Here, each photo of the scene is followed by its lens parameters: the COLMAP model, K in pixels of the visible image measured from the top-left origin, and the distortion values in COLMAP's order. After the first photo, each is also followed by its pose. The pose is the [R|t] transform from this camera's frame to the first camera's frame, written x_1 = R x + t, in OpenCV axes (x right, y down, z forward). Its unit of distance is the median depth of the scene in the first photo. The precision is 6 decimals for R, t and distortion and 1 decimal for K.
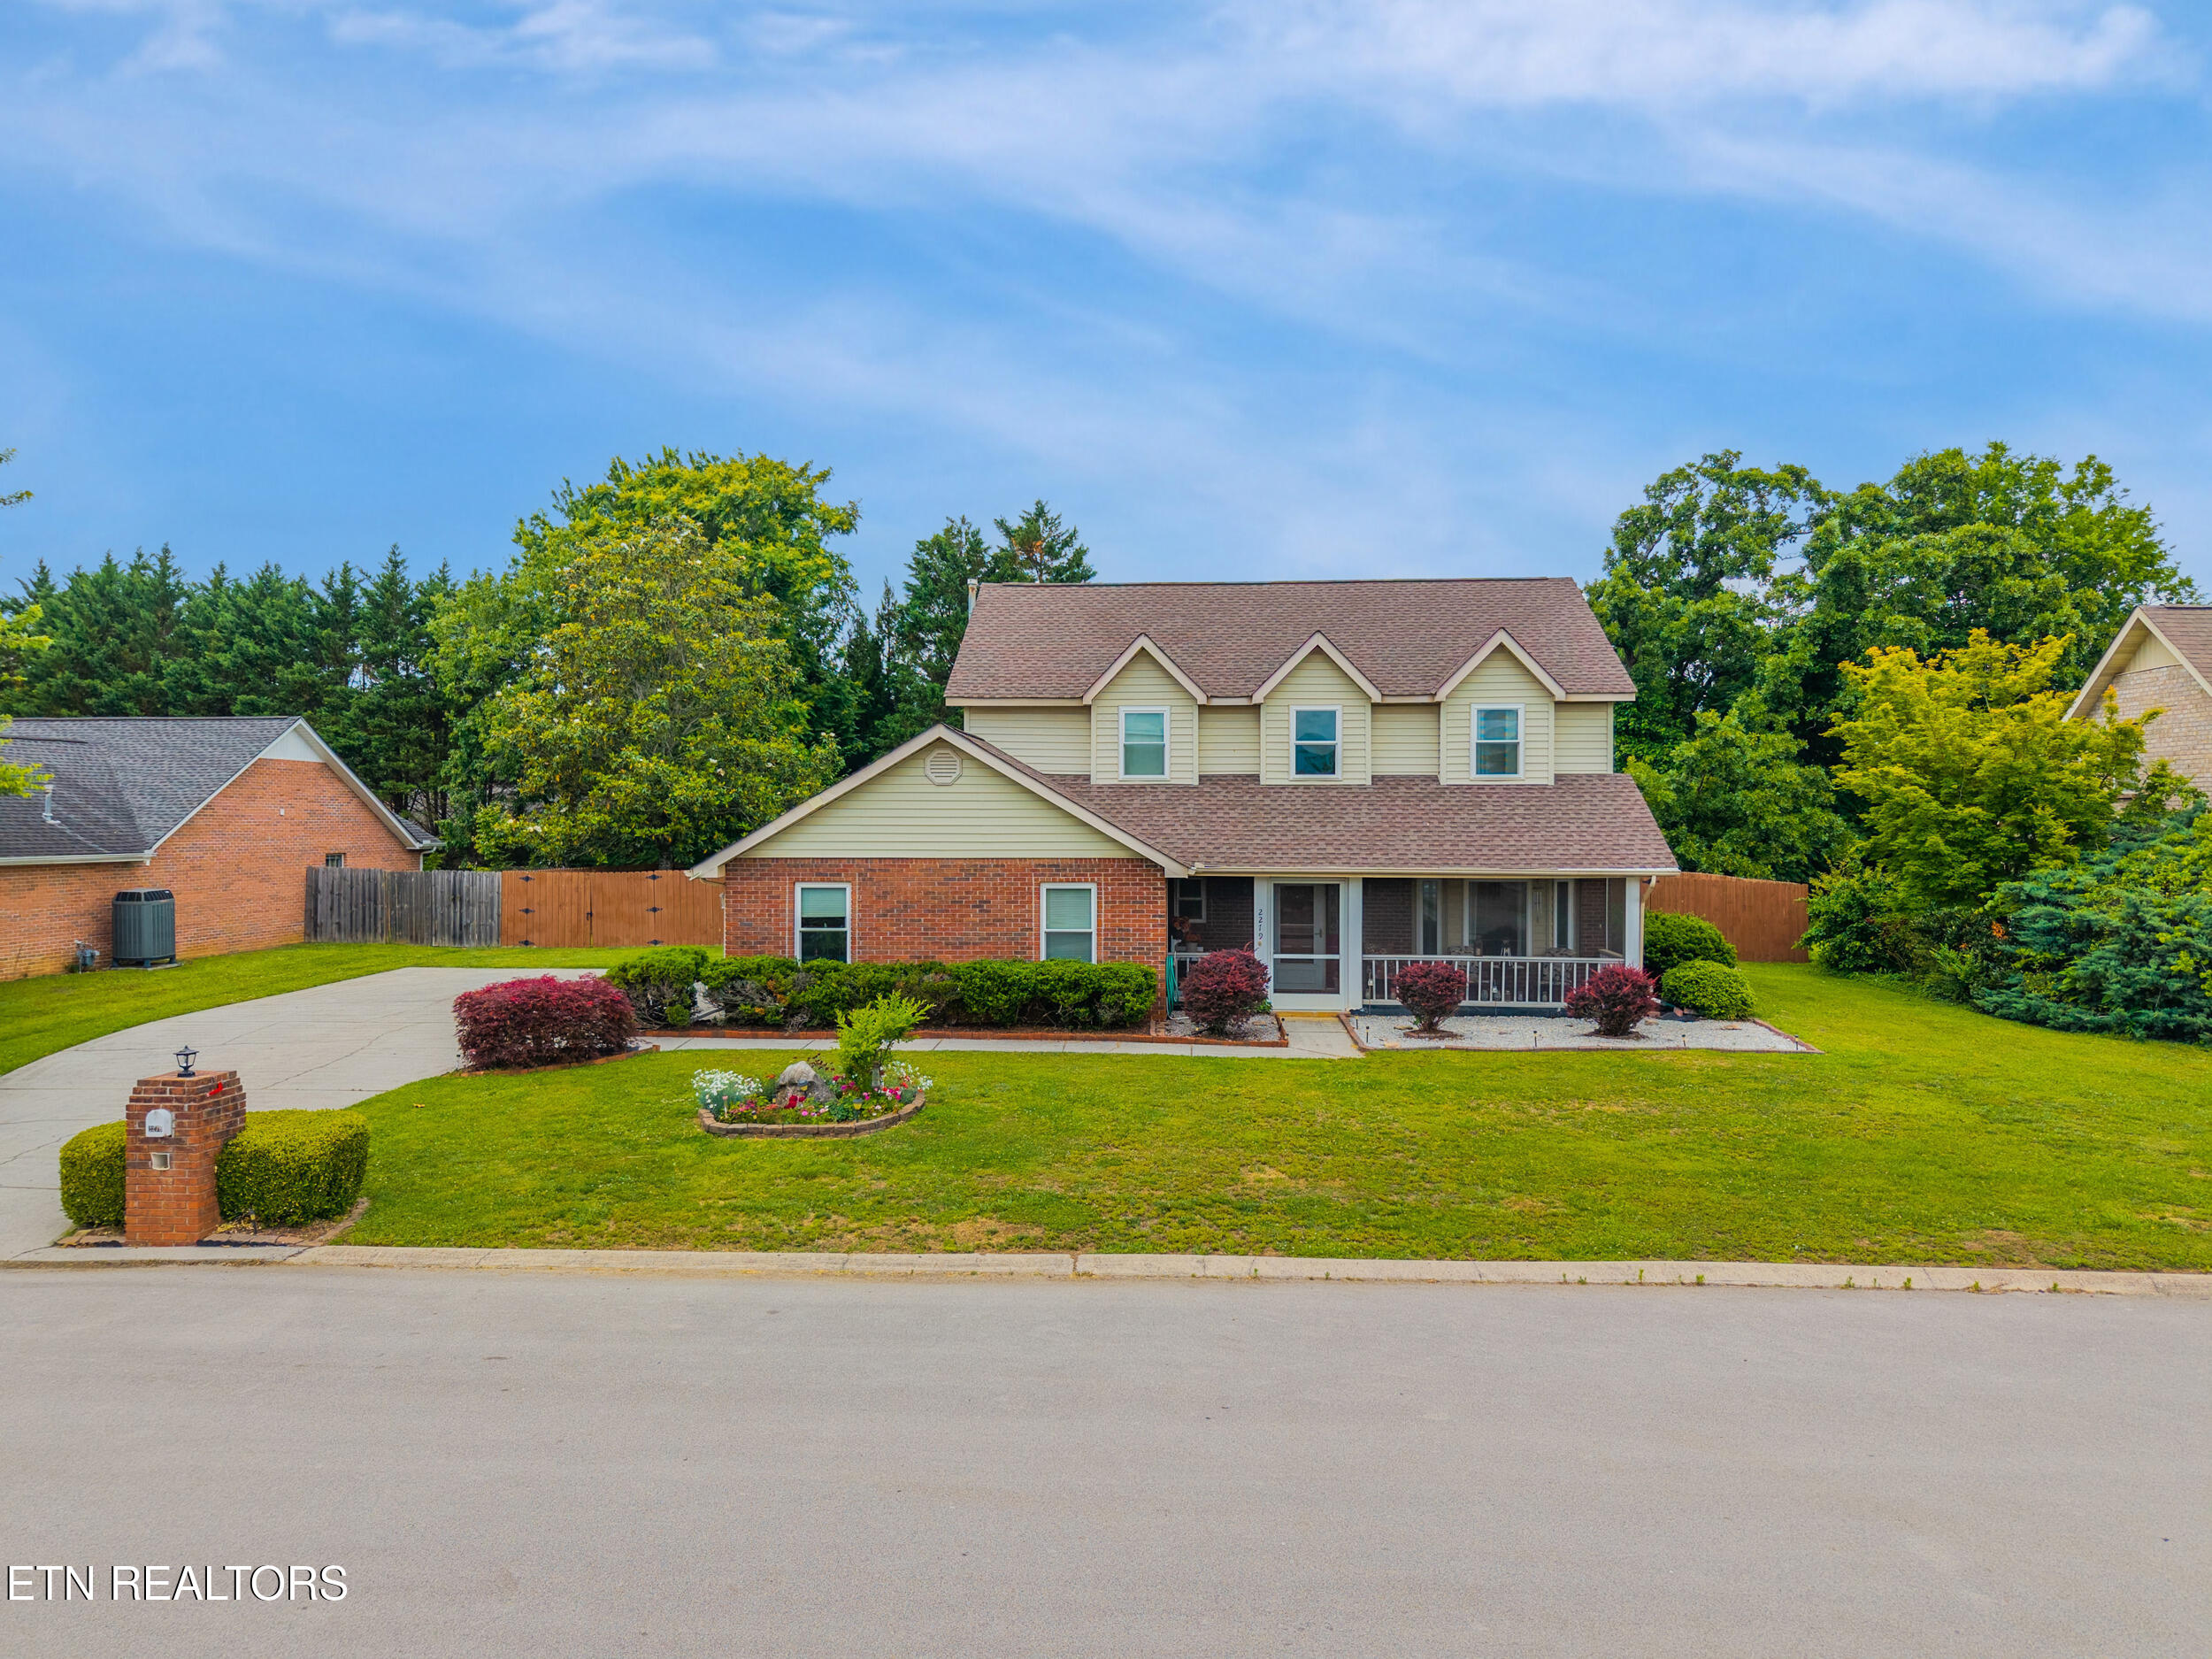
lens RADIAL K [[1480.8, 0, 1106.0], [0, 1480.8, 829.5], [0, 0, 1]] dist [-0.005382, -0.002300]
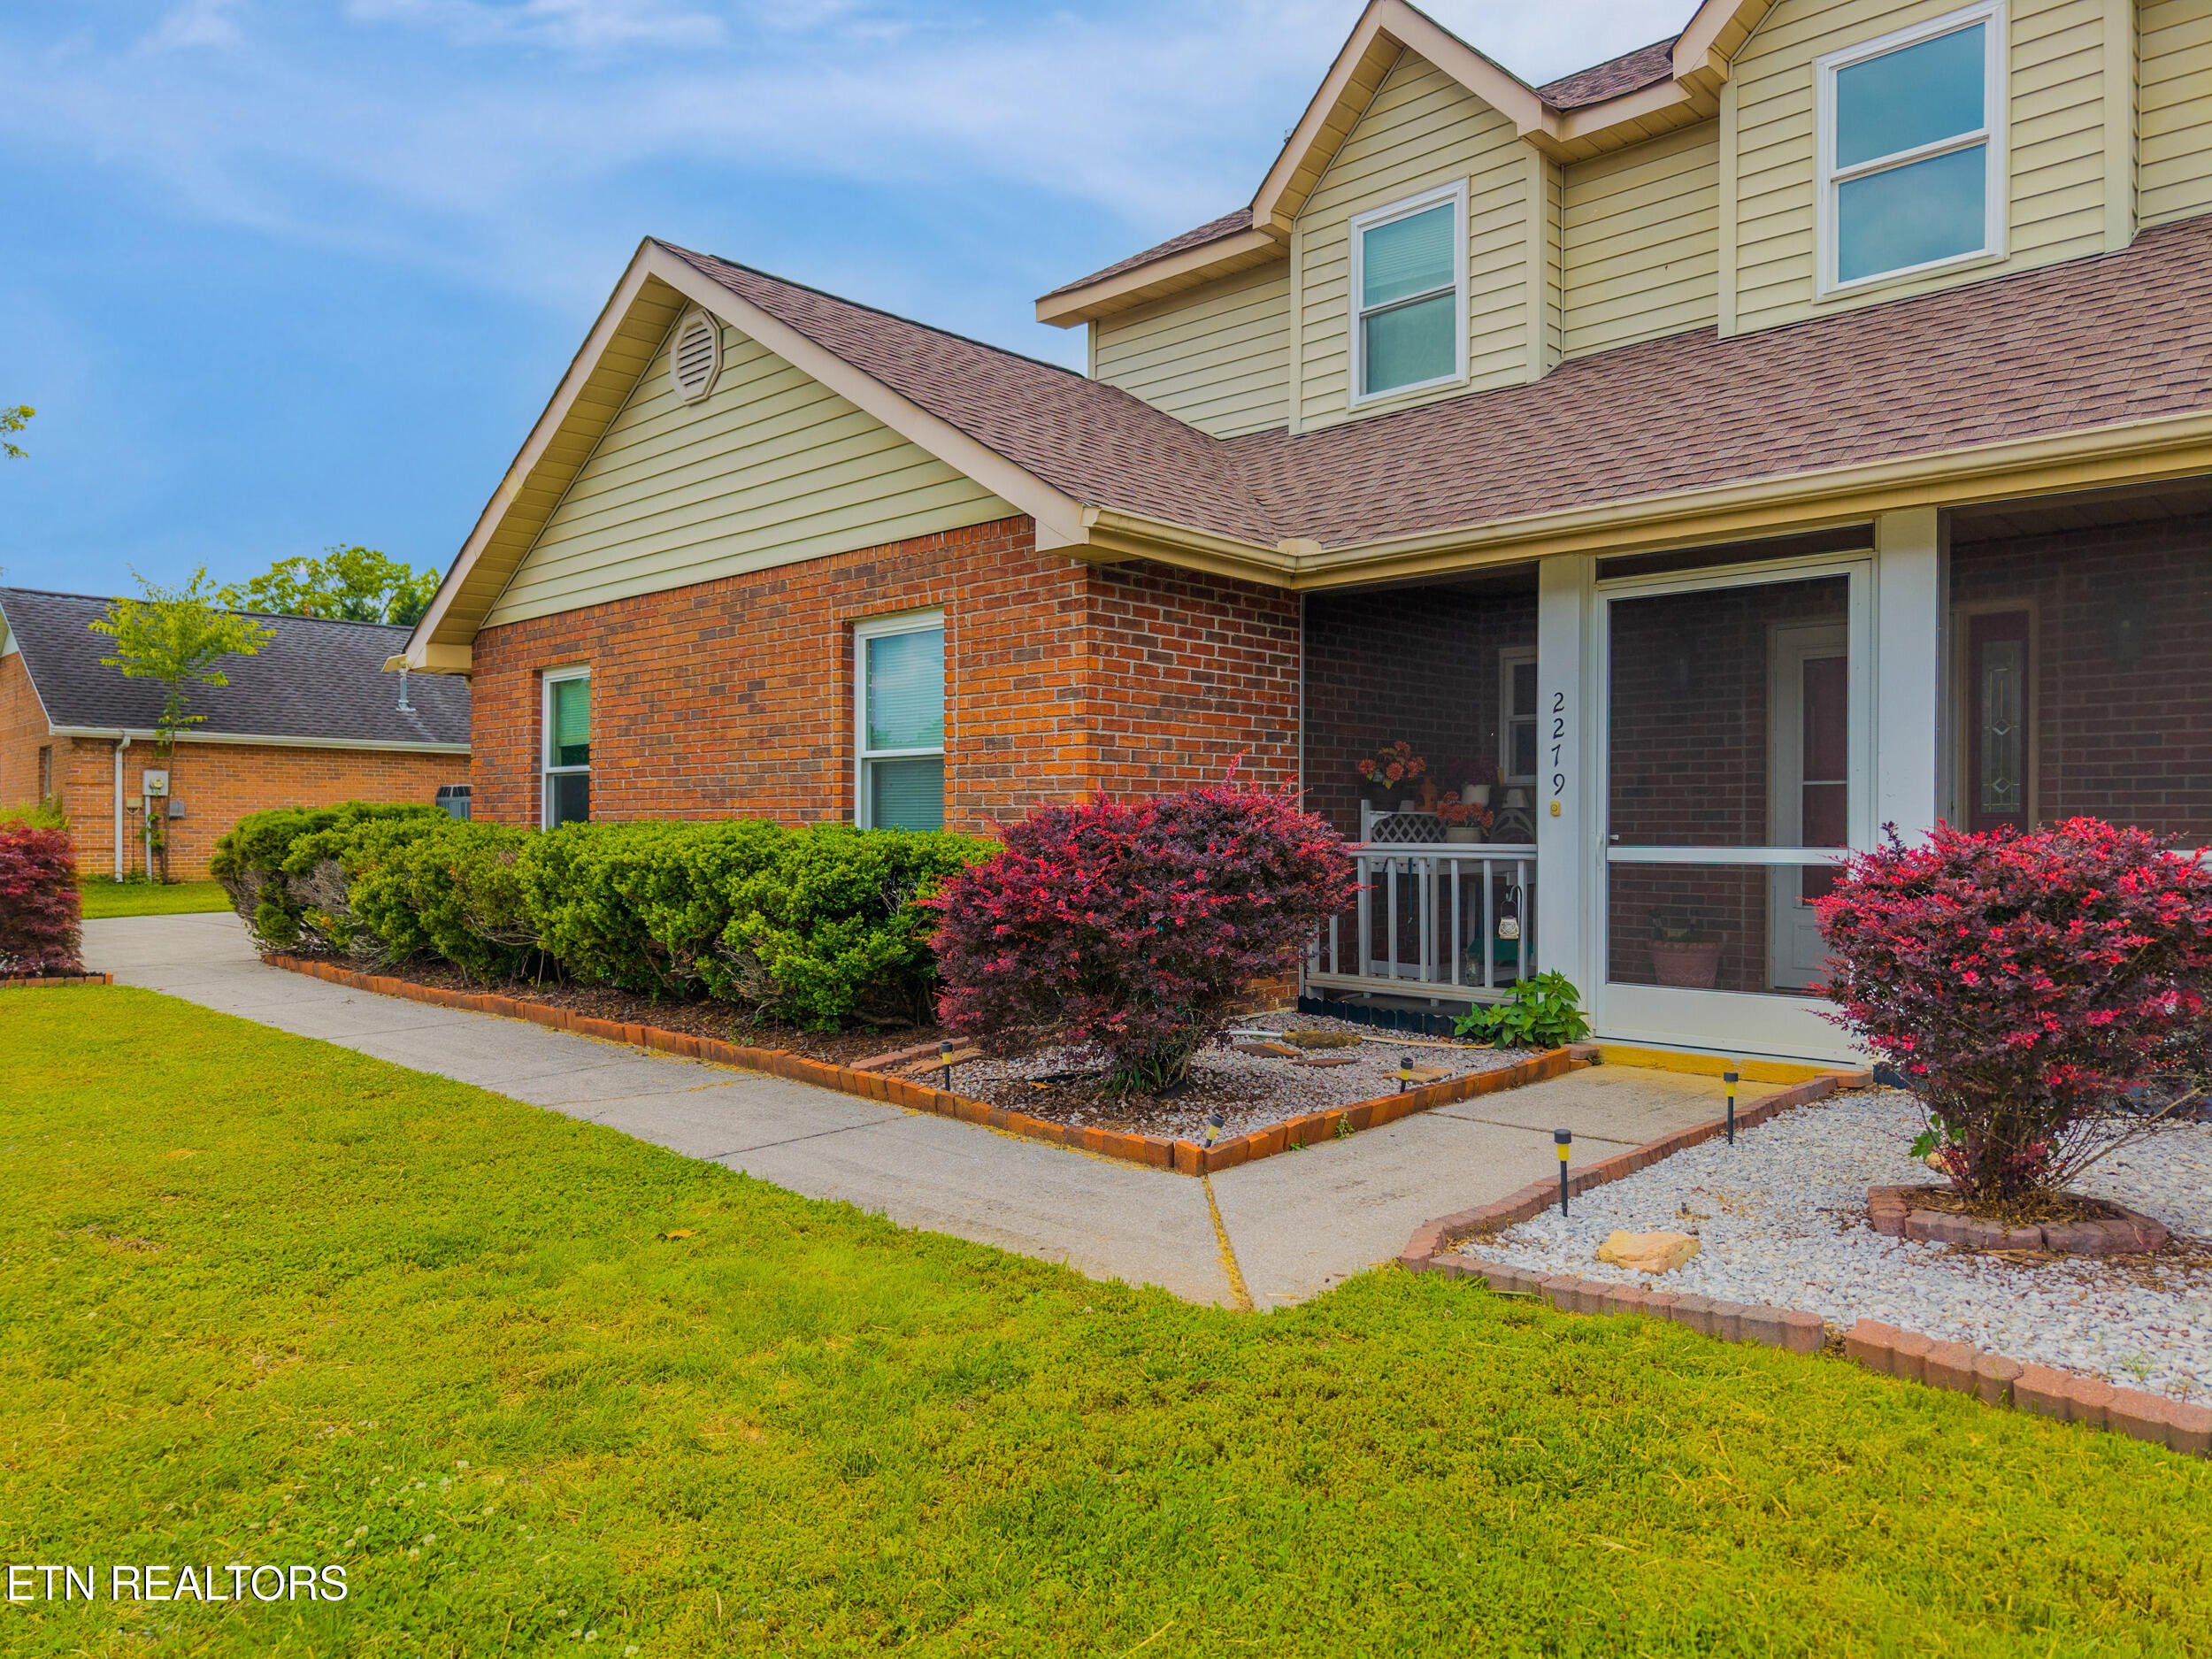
lens RADIAL K [[1480.8, 0, 1106.0], [0, 1480.8, 829.5], [0, 0, 1]] dist [-0.005382, -0.002300]
pose [[0.767325, 0.000476, -0.641259, 0.221866], [0.001011, 0.999998, 0.001952, 0.080415], [0.641258, -0.002146, 0.767322, 0.711744]]
